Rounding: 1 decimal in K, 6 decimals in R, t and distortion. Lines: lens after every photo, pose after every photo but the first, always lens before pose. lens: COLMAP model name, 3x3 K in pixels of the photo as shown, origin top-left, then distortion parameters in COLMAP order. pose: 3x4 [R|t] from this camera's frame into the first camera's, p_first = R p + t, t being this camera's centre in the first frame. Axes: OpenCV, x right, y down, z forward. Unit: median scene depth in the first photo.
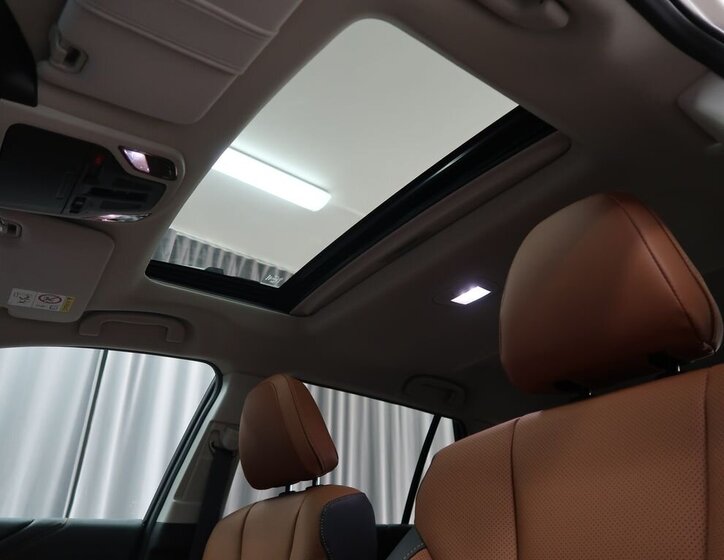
lens RADIAL K [[575.8, 0, 362.0], [0, 575.8, 280.0], [0, 0, 1]] dist [-0.011015, -0.005771]
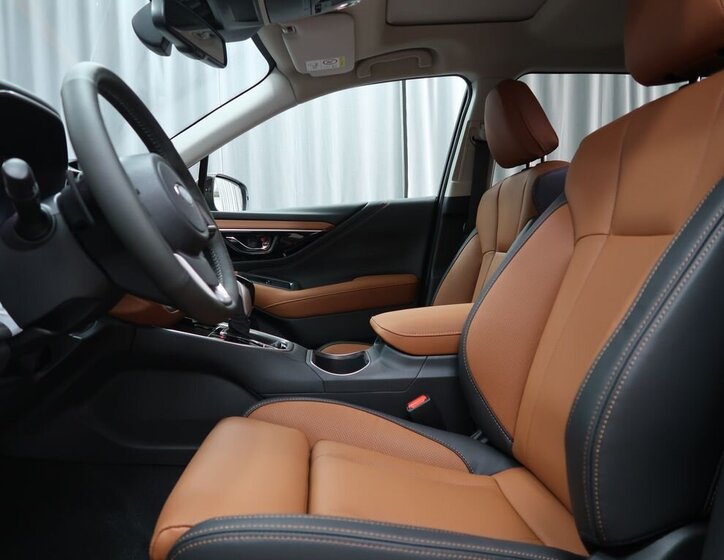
lens RADIAL K [[575.8, 0, 362.0], [0, 575.8, 280.0], [0, 0, 1]] dist [-0.011015, -0.005771]
pose [[0.848906, -0.005466, -0.528515, 0.229291], [0.282810, 0.849457, 0.445467, -0.099494], [0.446516, -0.527629, 0.722655, -0.236639]]
